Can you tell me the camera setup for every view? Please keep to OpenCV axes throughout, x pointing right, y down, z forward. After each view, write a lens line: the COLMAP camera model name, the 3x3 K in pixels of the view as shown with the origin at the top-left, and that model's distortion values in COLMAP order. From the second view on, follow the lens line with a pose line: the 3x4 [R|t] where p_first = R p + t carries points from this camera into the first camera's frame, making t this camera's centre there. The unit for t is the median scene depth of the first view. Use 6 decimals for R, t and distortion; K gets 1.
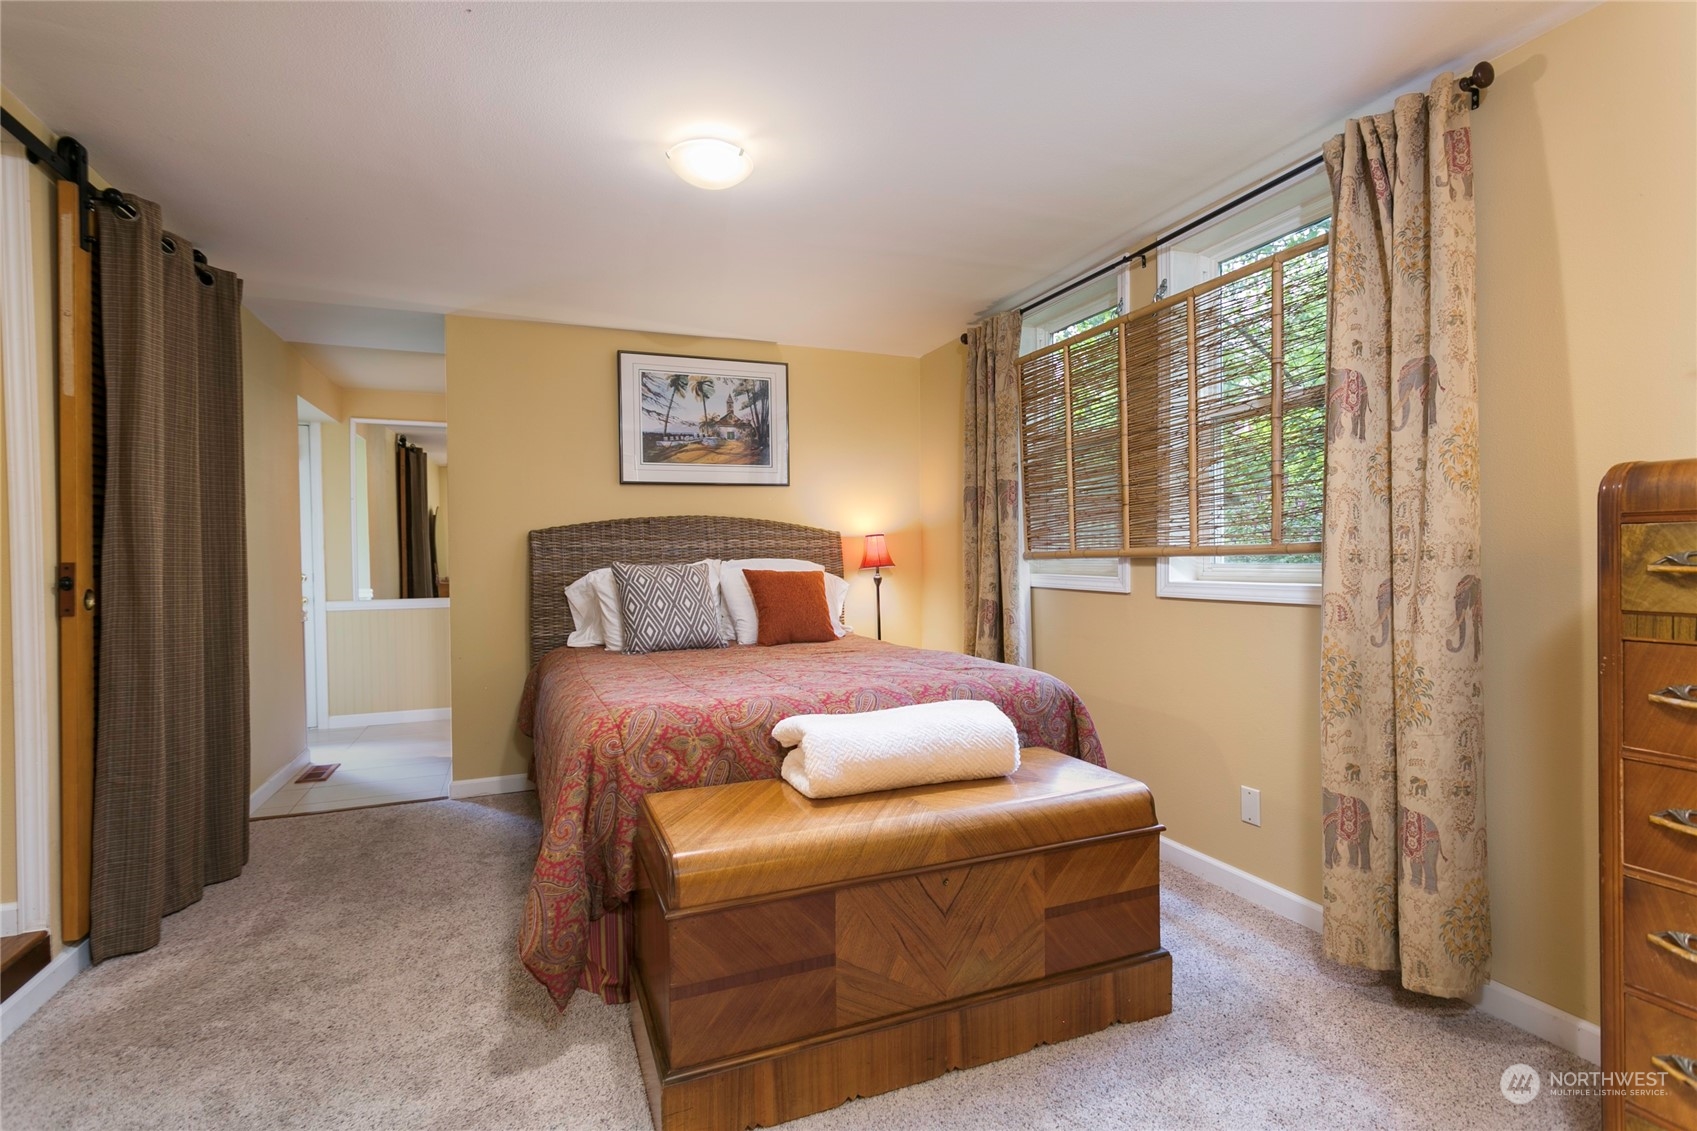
lens RADIAL K [[800.3, 0, 844.1], [0, 800.3, 557.1], [0, 0, 1]] dist [-0.002836, 0.000839]
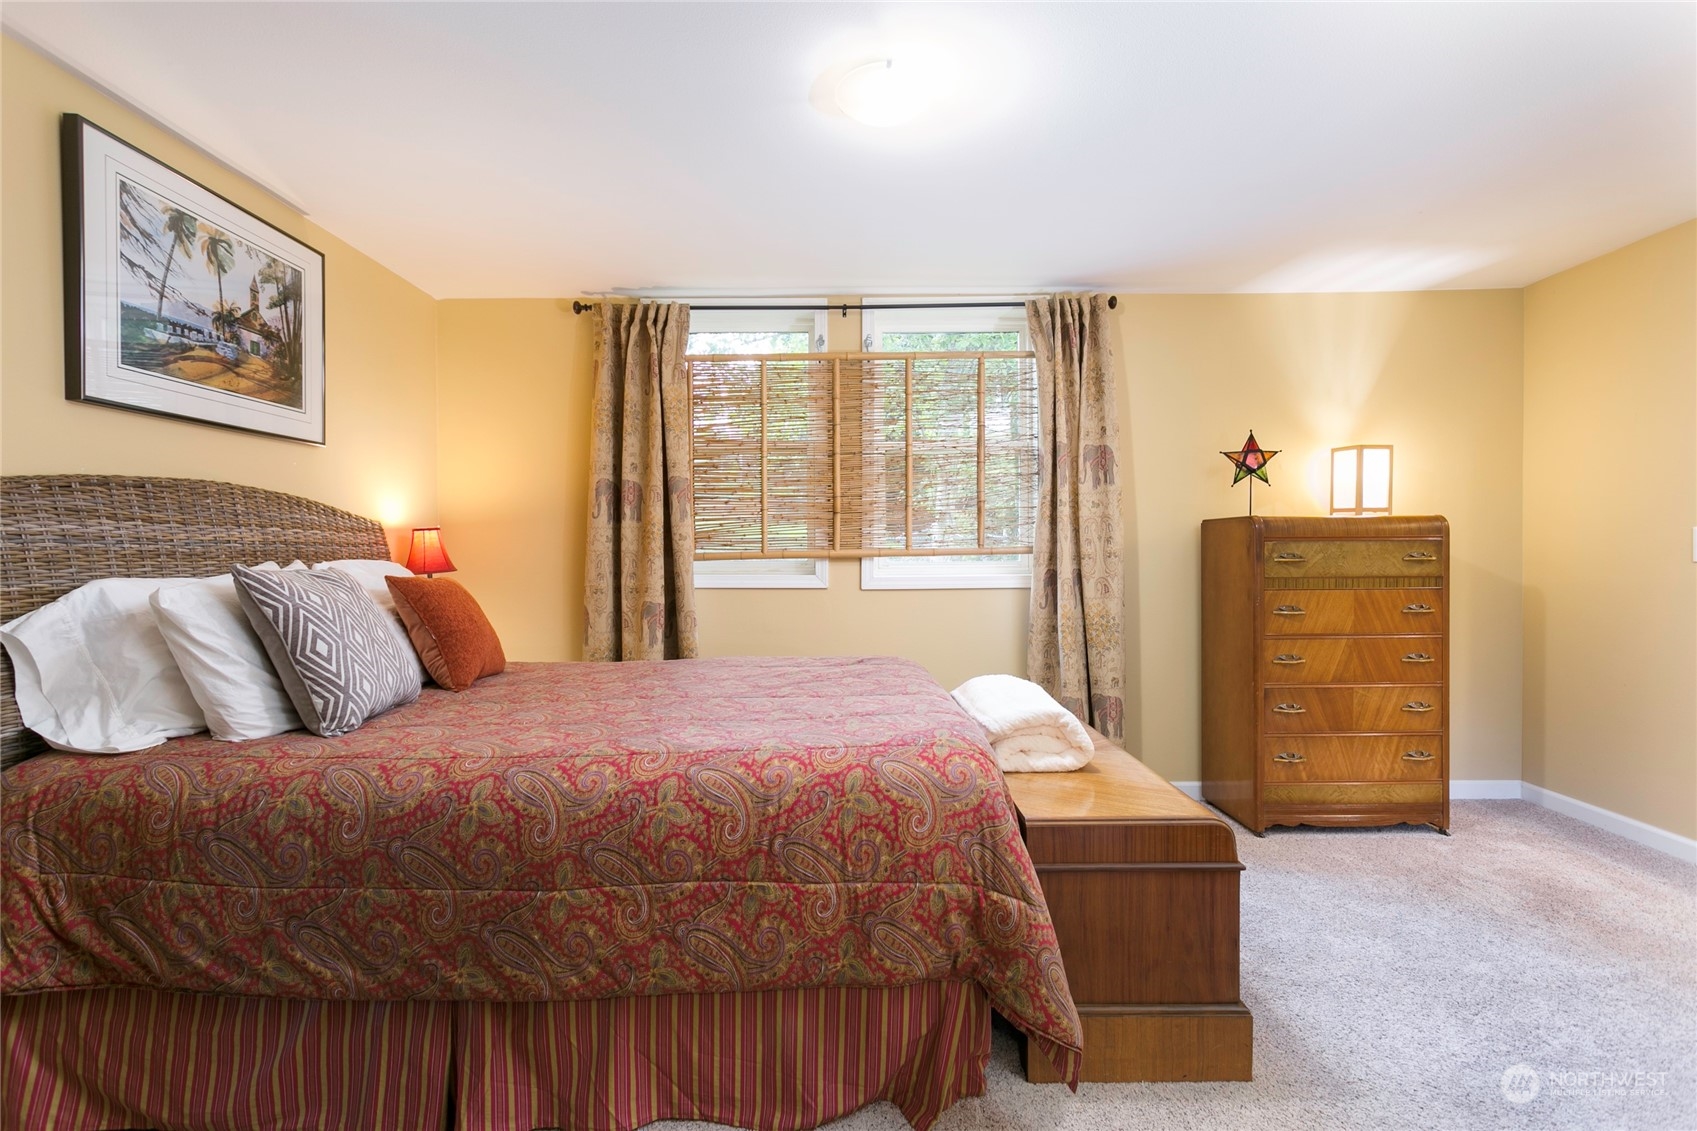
lens RADIAL K [[800.3, 0, 854.4], [0, 800.3, 561.6], [0, 0, 1]] dist [-0.002836, 0.000839]
pose [[0.368010, 0.000370, 0.929822, -0.539830], [0.004148, 0.999989, -0.002039, 0.006214], [-0.929813, 0.004607, 0.368005, 0.397506]]
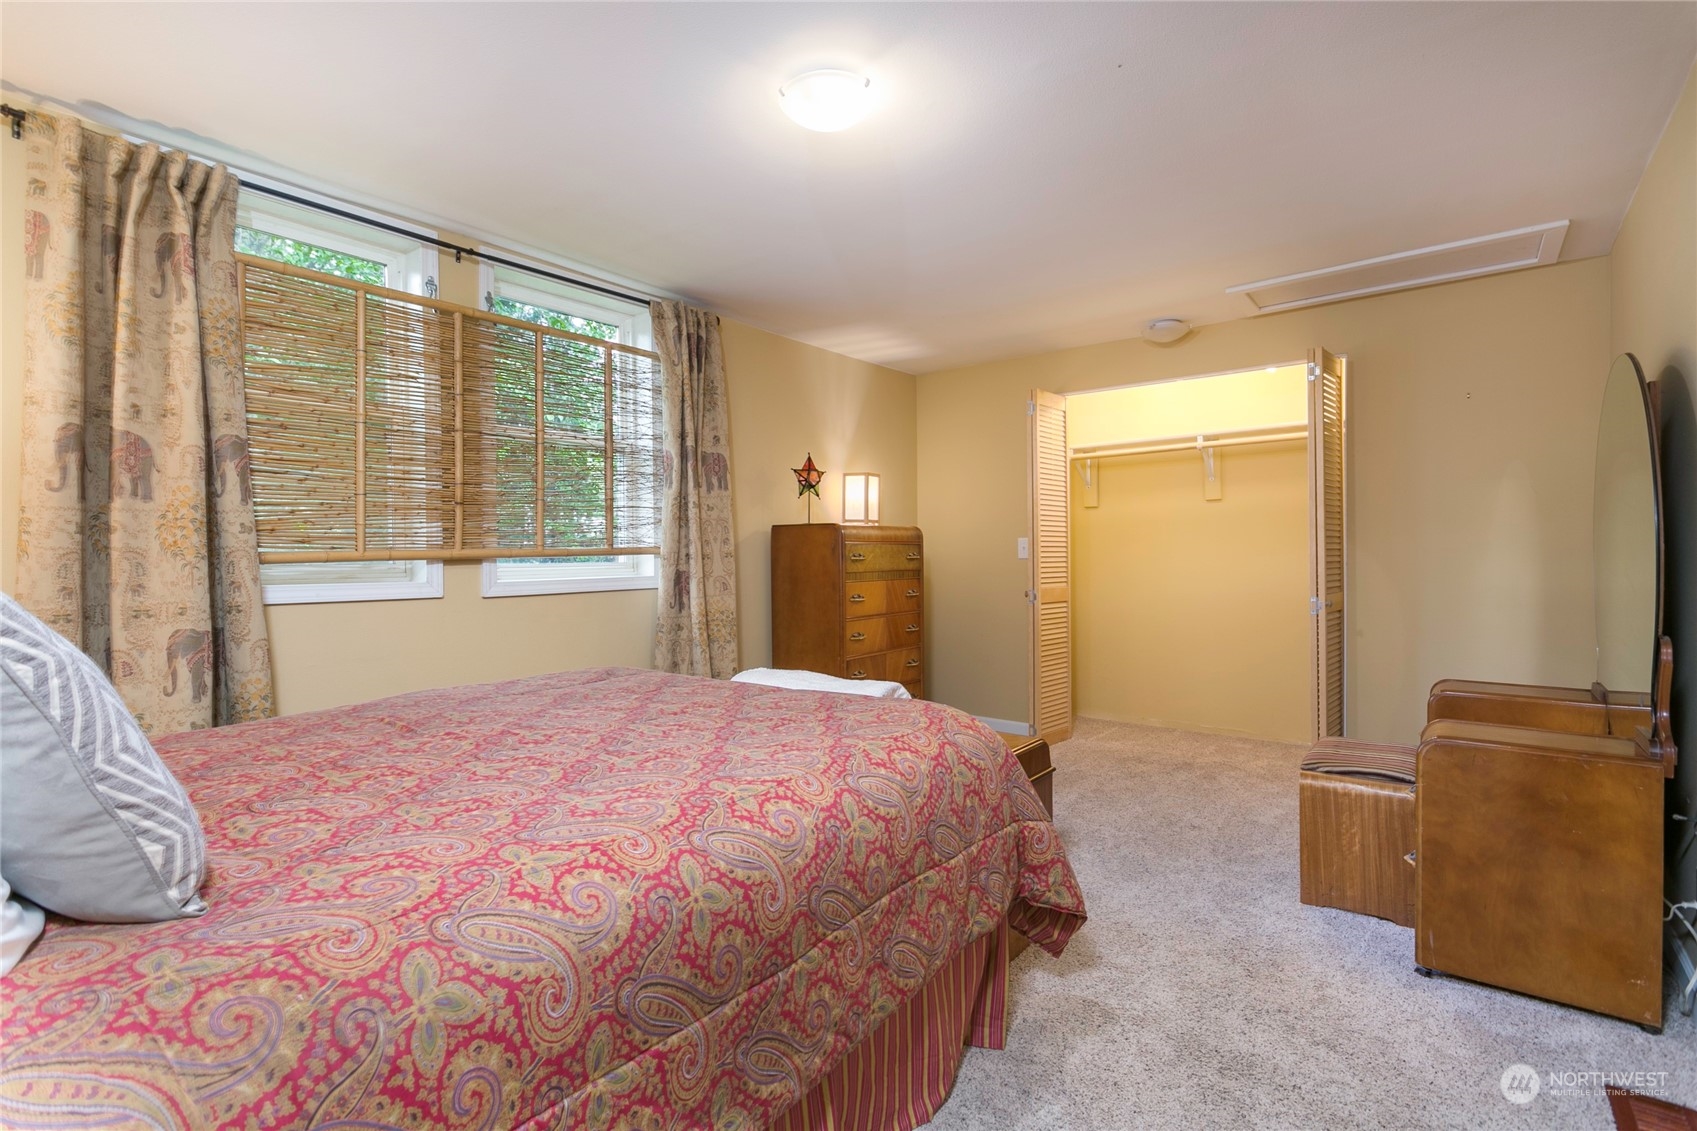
lens RADIAL K [[800.3, 0, 849.8], [0, 800.3, 560.9], [0, 0, 1]] dist [-0.002836, 0.000839]
pose [[-0.510026, 0.009418, 0.860108, -0.513746], [0.016967, 0.999856, -0.000887, 0.008445], [-0.859992, 0.014141, -0.510112, 0.798276]]
